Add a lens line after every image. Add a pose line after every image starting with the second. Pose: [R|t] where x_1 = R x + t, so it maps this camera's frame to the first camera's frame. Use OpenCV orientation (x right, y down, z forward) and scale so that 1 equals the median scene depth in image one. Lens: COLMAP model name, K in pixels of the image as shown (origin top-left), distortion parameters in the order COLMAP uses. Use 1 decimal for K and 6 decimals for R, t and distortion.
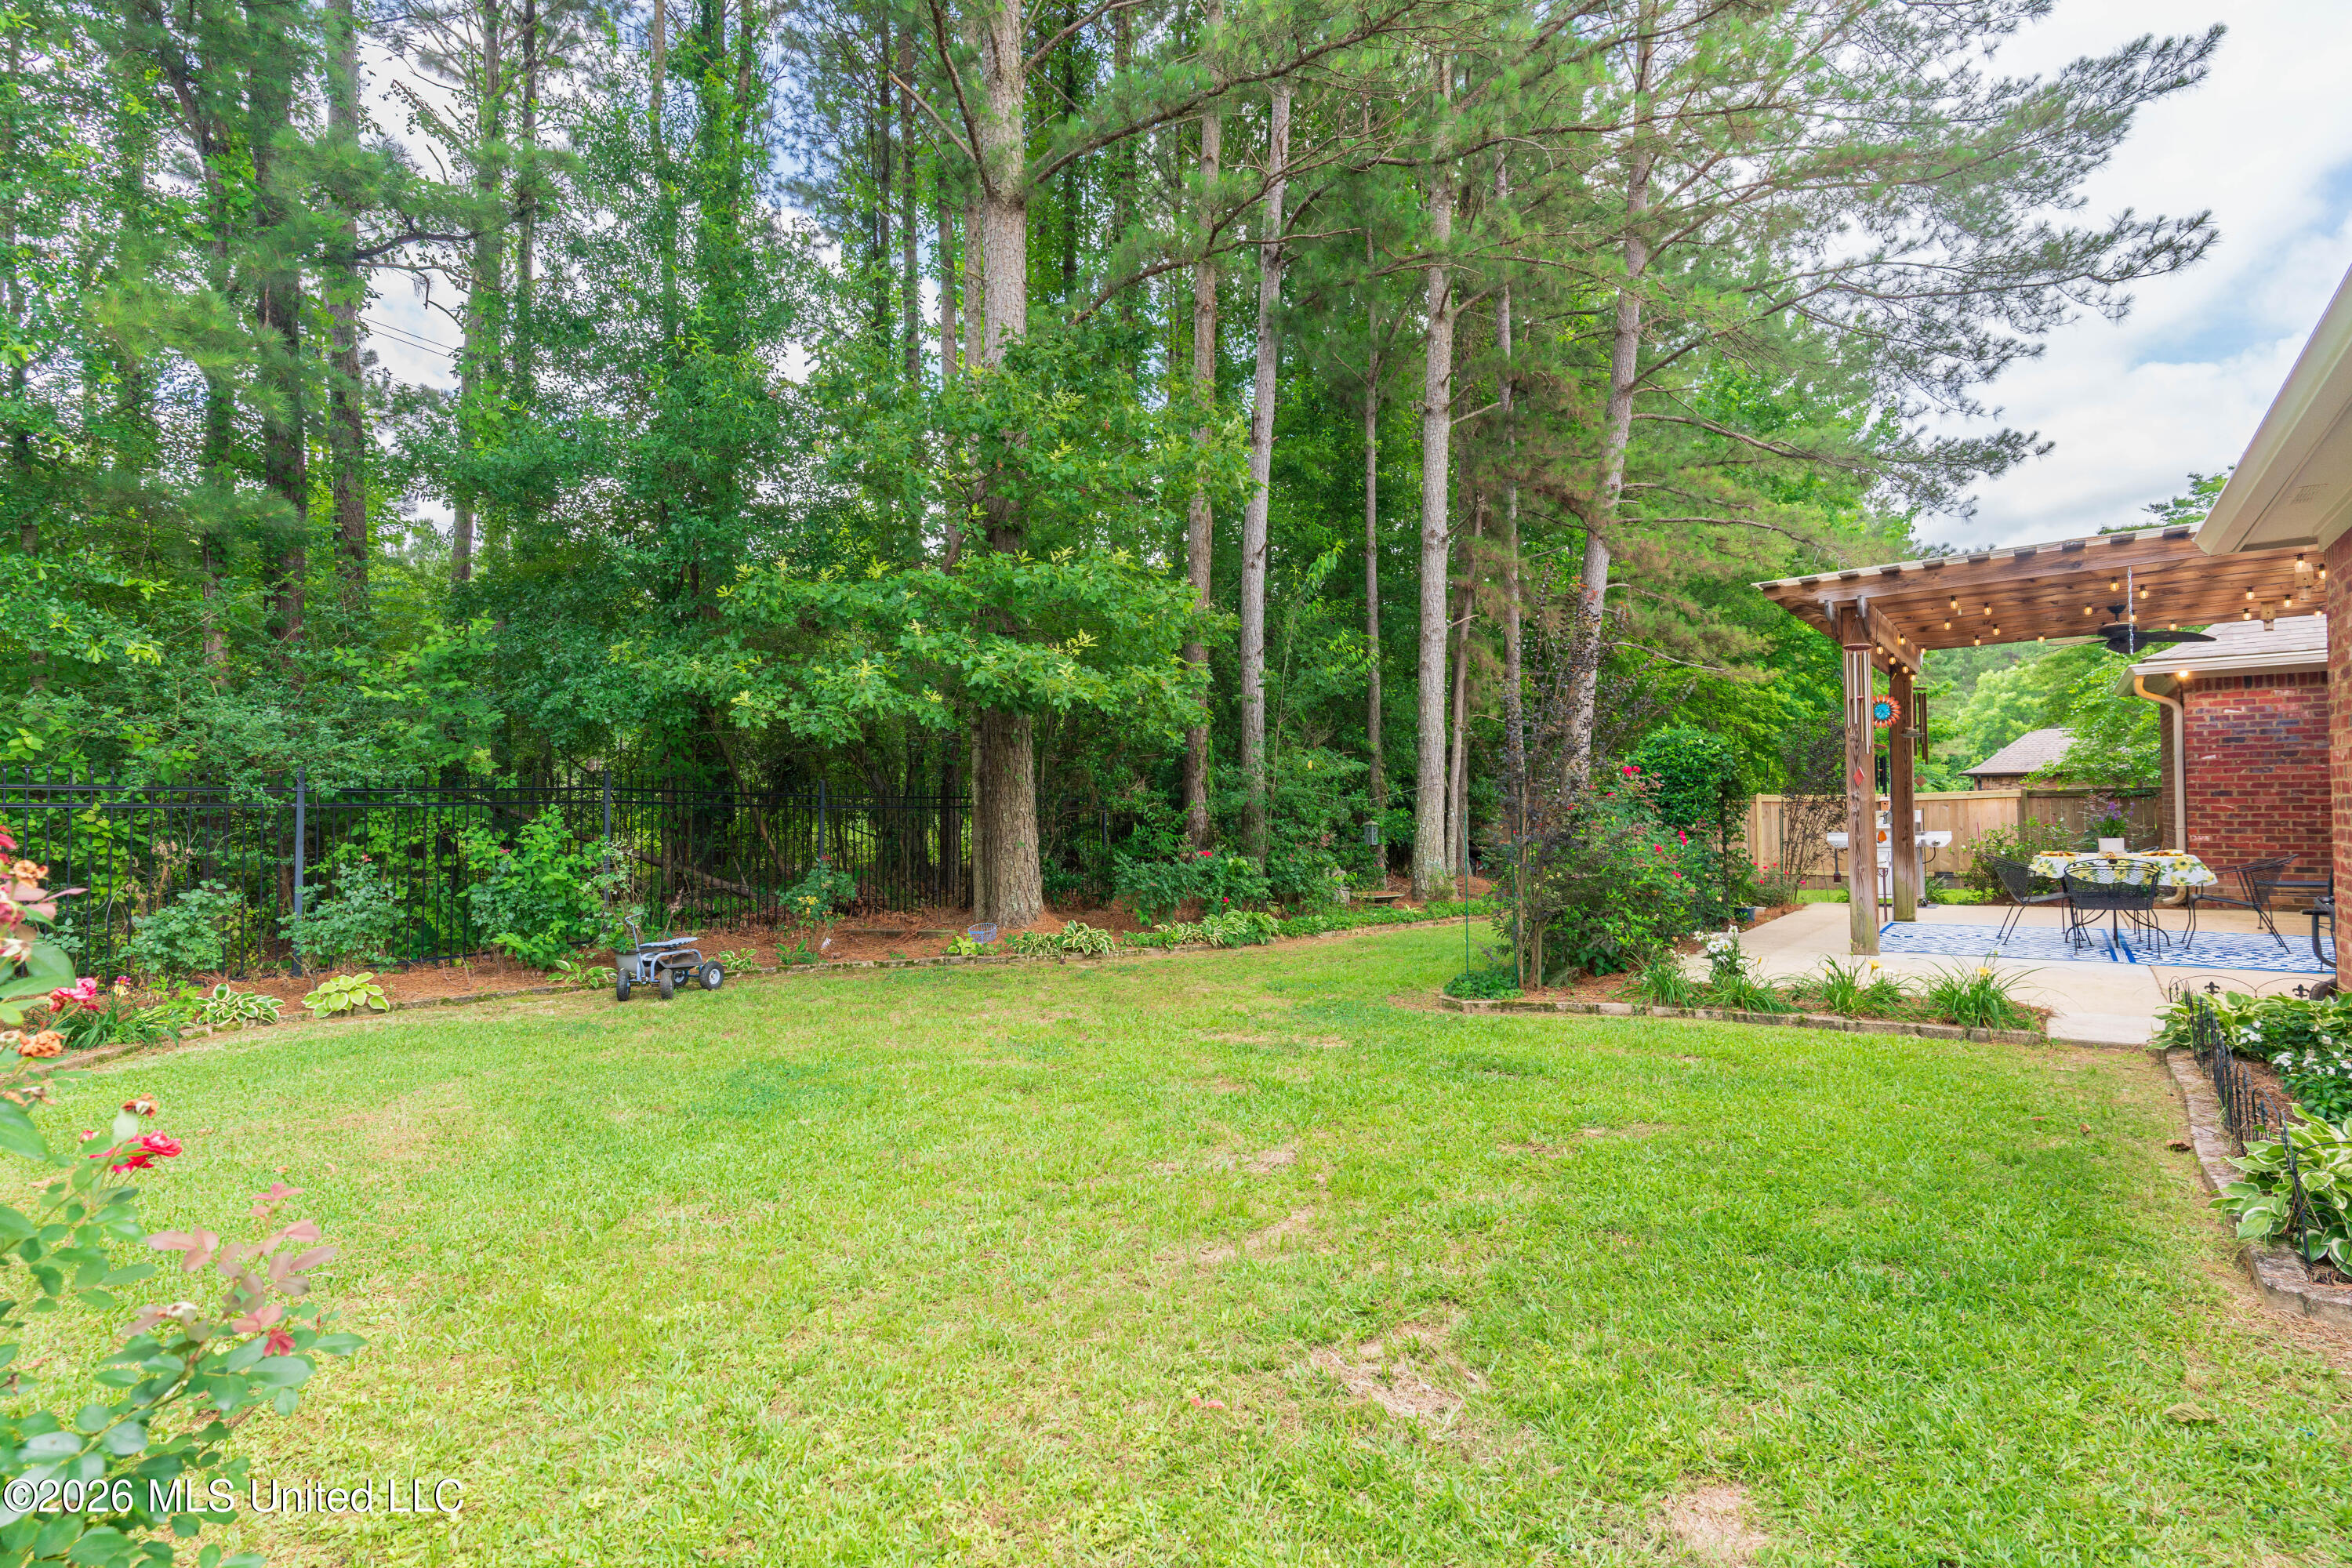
lens RADIAL K [[1128.2, 0, 1165.6], [0, 1128.2, 789.5], [0, 0, 1]] dist [0.001502, 0.001335]
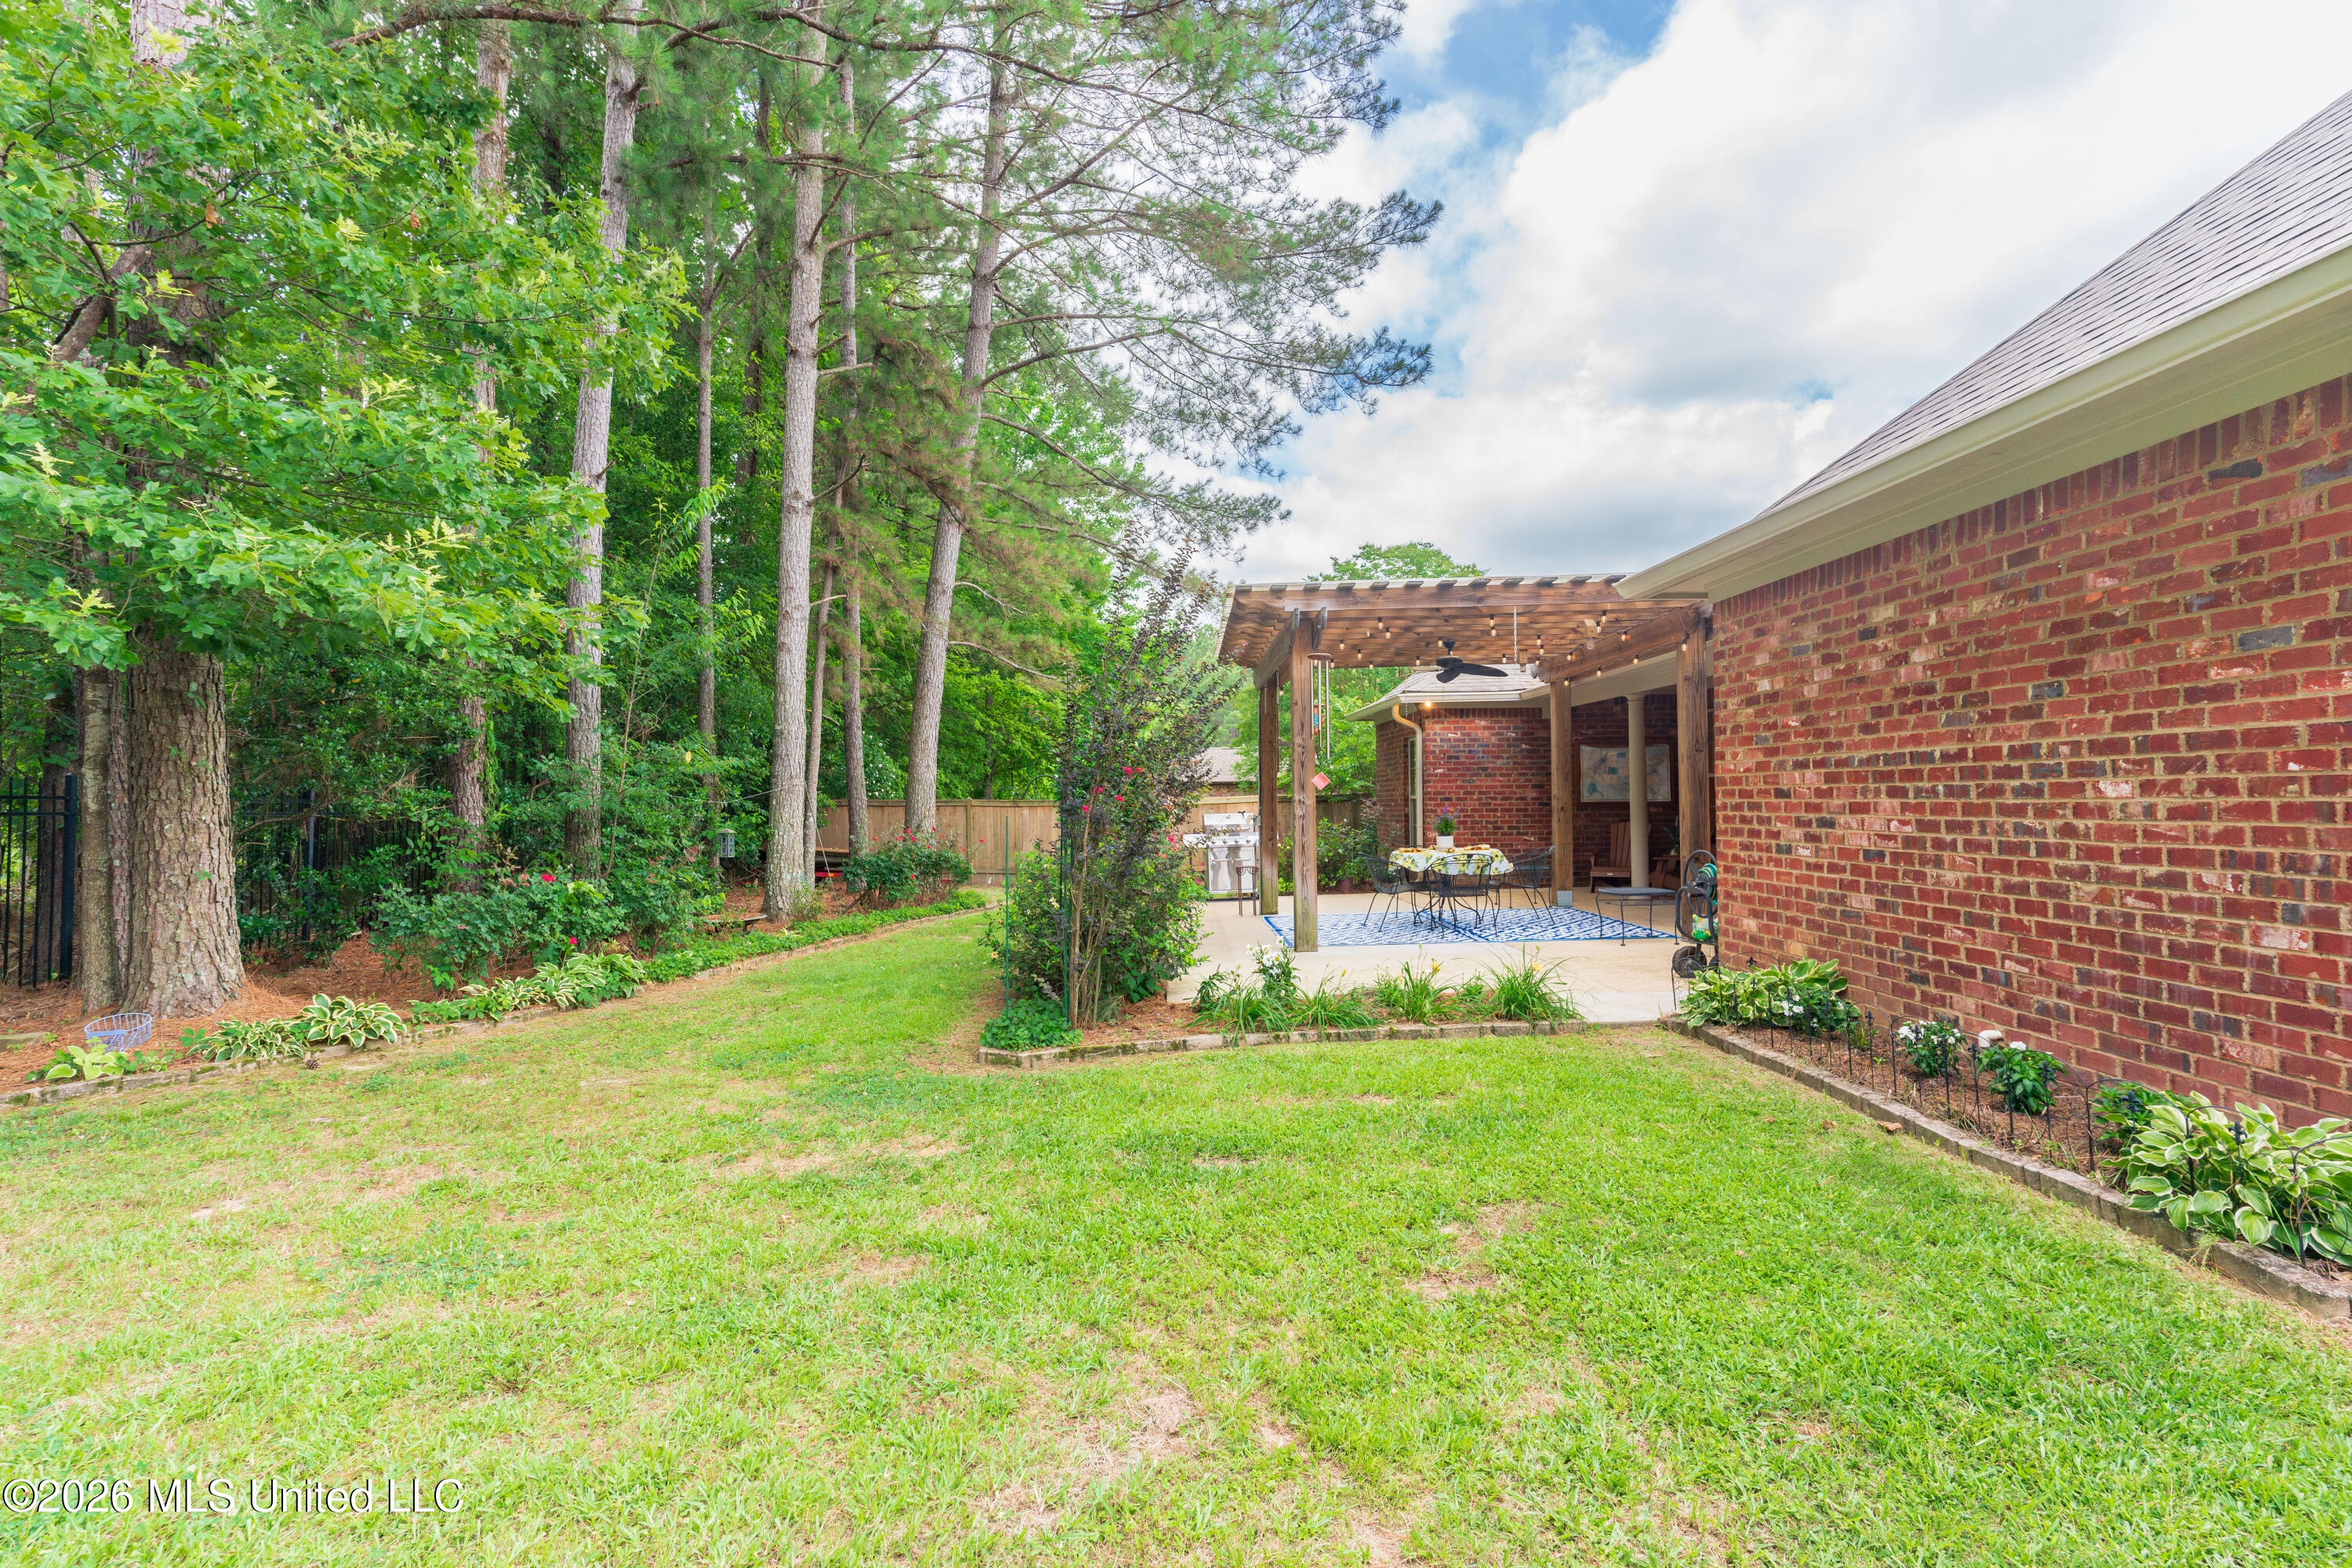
lens RADIAL K [[1128.2, 0, 1186.3], [0, 1128.2, 785.2], [0, 0, 1]] dist [0.001502, 0.001335]
pose [[0.779588, 0.012057, 0.626177, -0.091955], [-0.007243, 0.999921, -0.010235, 0.002724], [-0.626251, 0.003444, 0.779614, 0.186952]]
